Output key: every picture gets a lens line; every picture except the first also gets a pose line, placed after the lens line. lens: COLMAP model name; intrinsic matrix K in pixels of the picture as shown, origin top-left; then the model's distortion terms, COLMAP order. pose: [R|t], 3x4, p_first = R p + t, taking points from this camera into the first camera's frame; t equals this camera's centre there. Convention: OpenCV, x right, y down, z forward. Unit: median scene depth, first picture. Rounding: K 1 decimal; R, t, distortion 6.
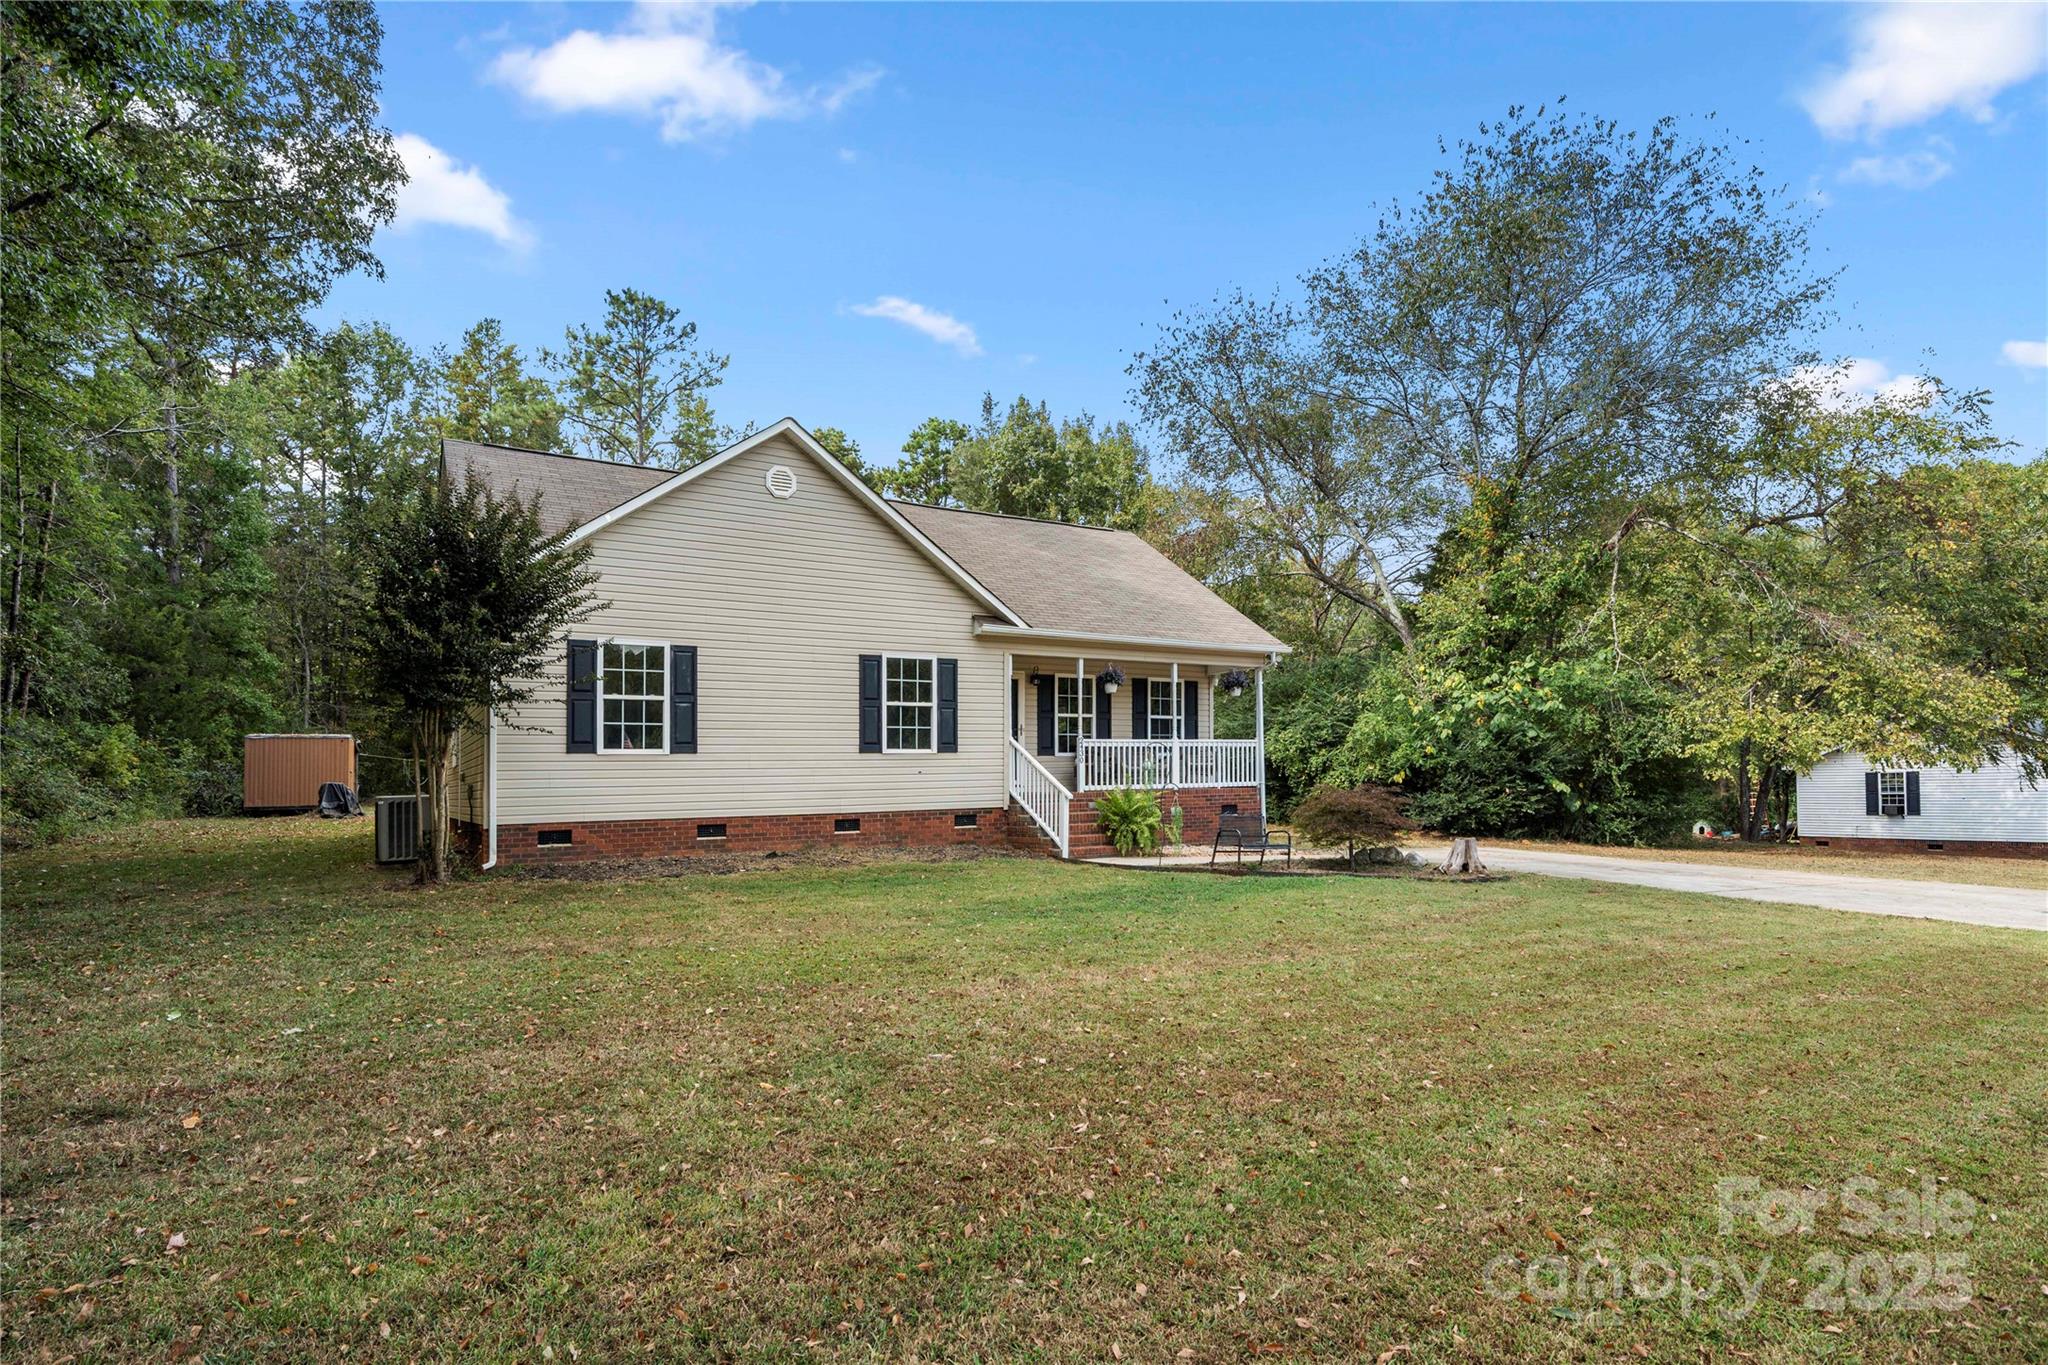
lens RADIAL K [[1066.8, 0, 1014.9], [0, 1066.8, 711.0], [0, 0, 1]] dist [0.021946, 0.000312]
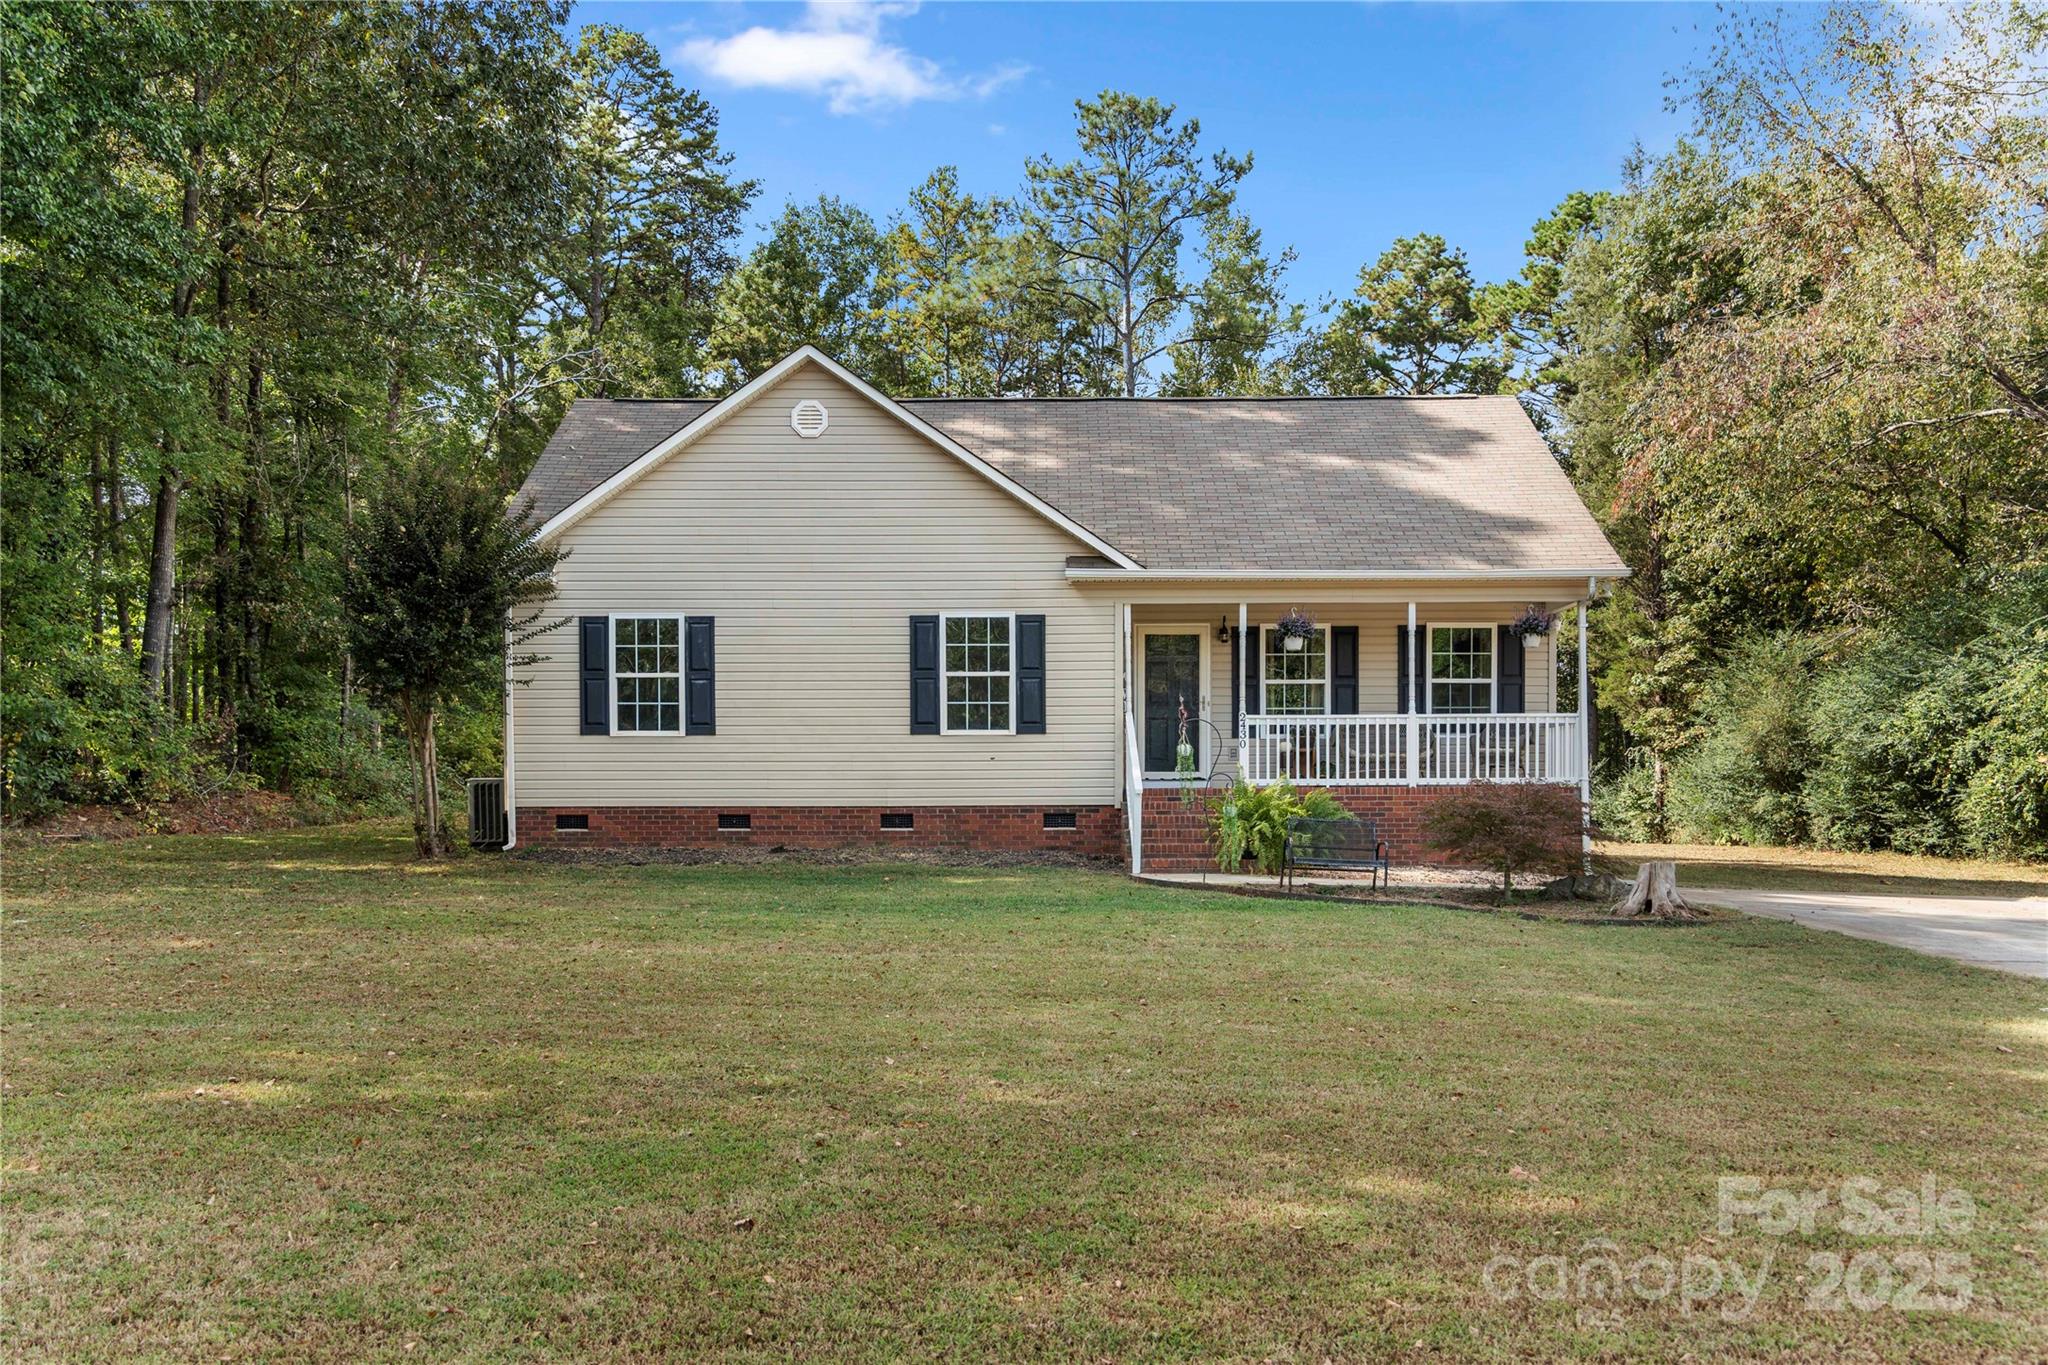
lens RADIAL K [[1658.0, 0, 1015.8], [0, 1658.0, 808.0], [0, 0, 1]] dist [-0.005596, -0.002931]
pose [[0.855261, 0.022329, -0.517717, 0.575145], [0.021572, 0.996671, 0.078622, -0.003422], [0.517749, -0.078410, 0.851932, -0.060738]]
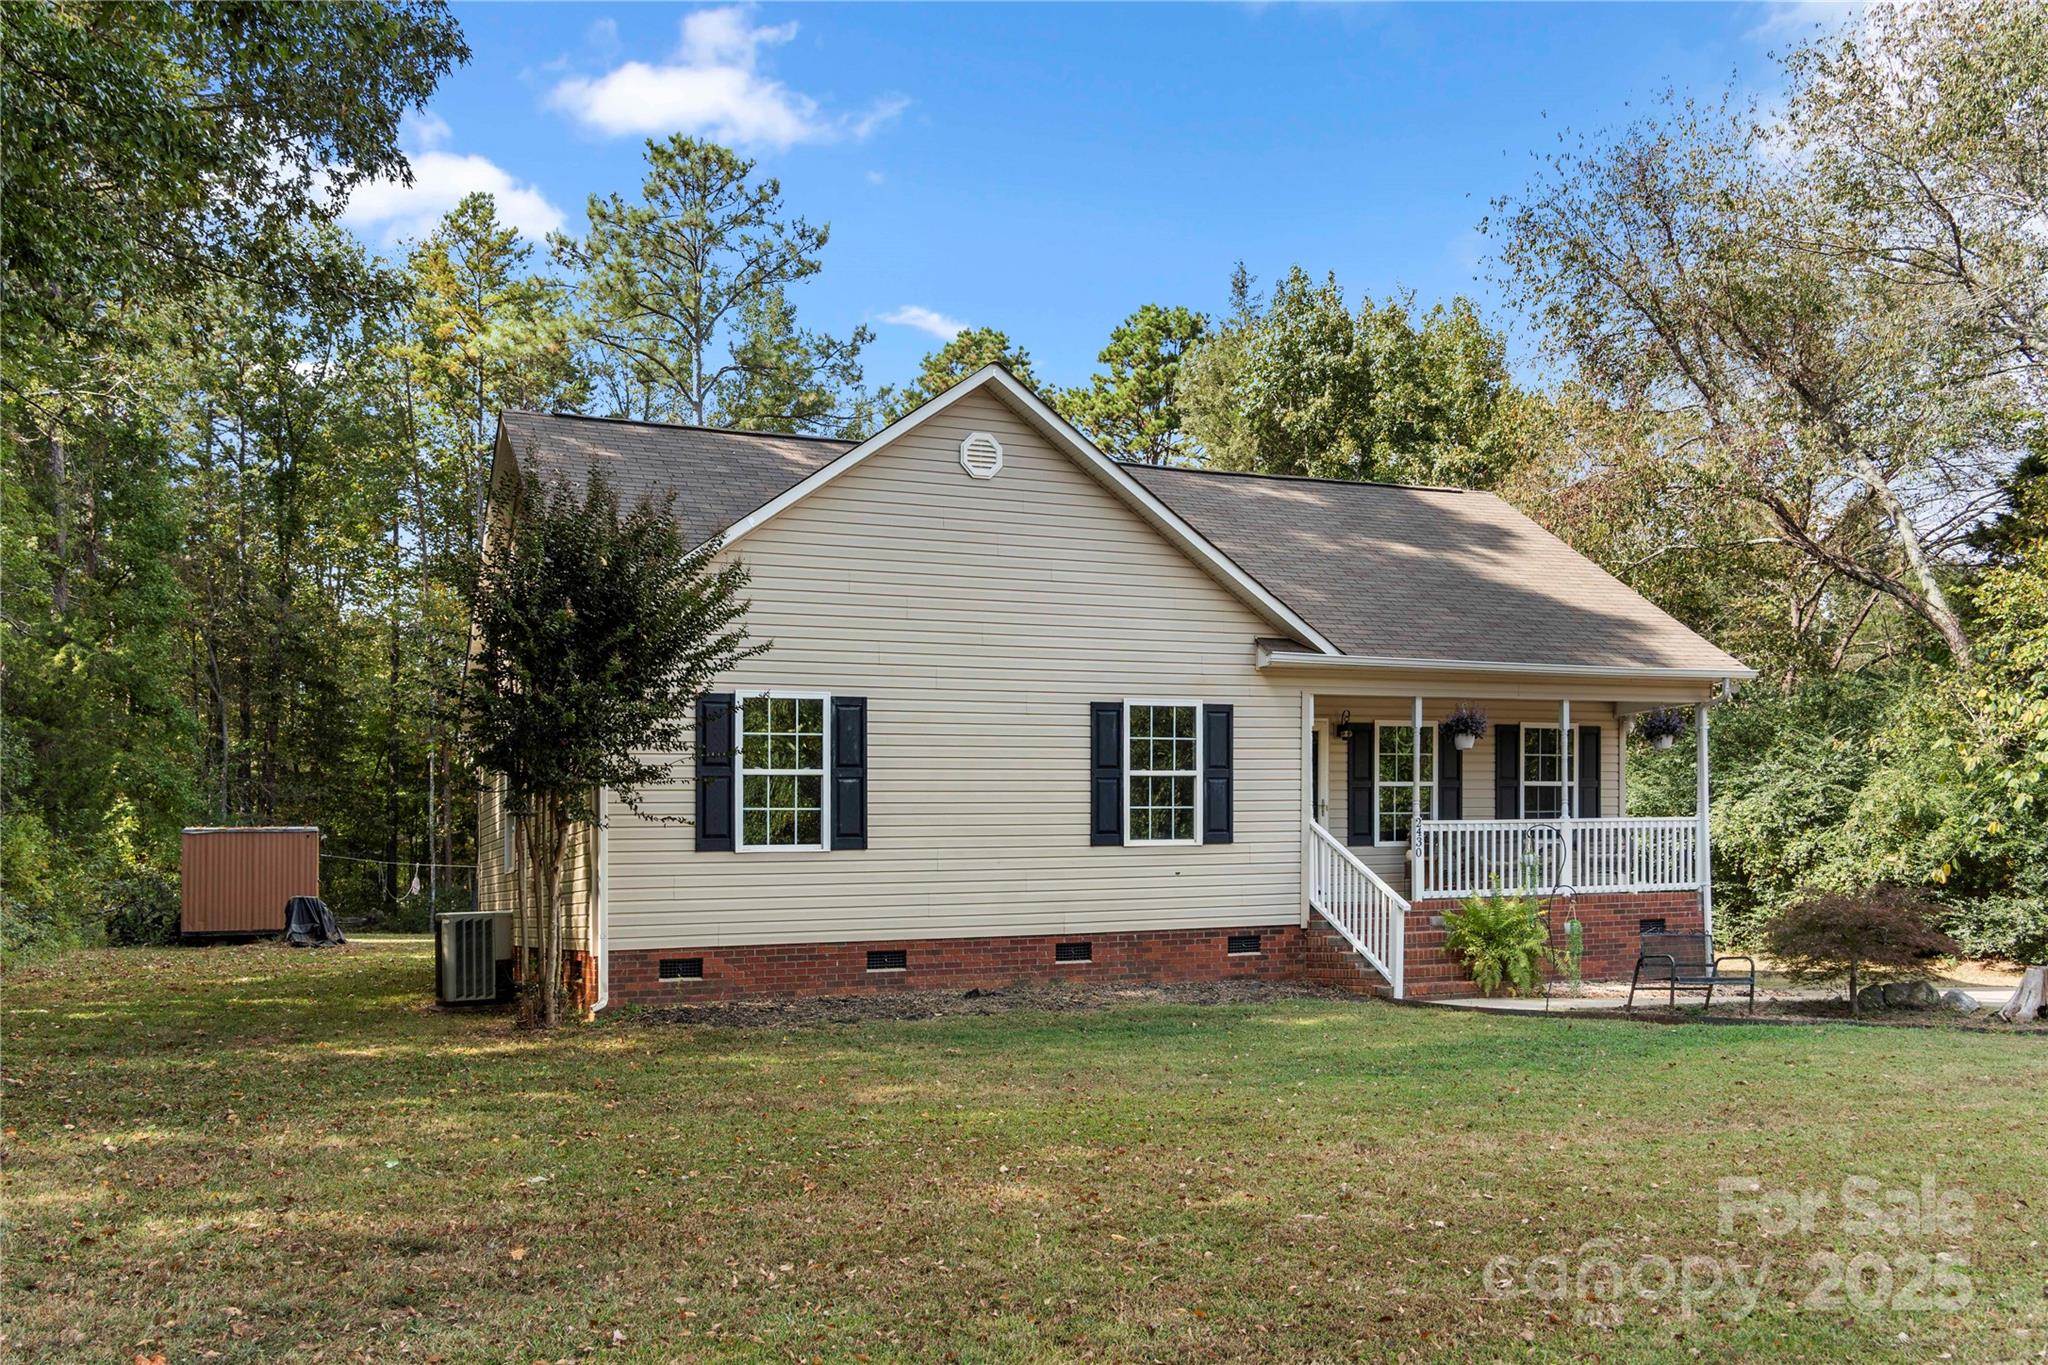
lens RADIAL K [[1734.7, 0, 1028.9], [0, 1734.7, 858.7], [0, 0, 1]] dist [0.026830, 0.006474]
pose [[0.990136, -0.011376, -0.139648, -0.029493], [0.018164, 0.998709, 0.047431, -0.006008], [0.138928, -0.049500, 0.989065, -0.105052]]
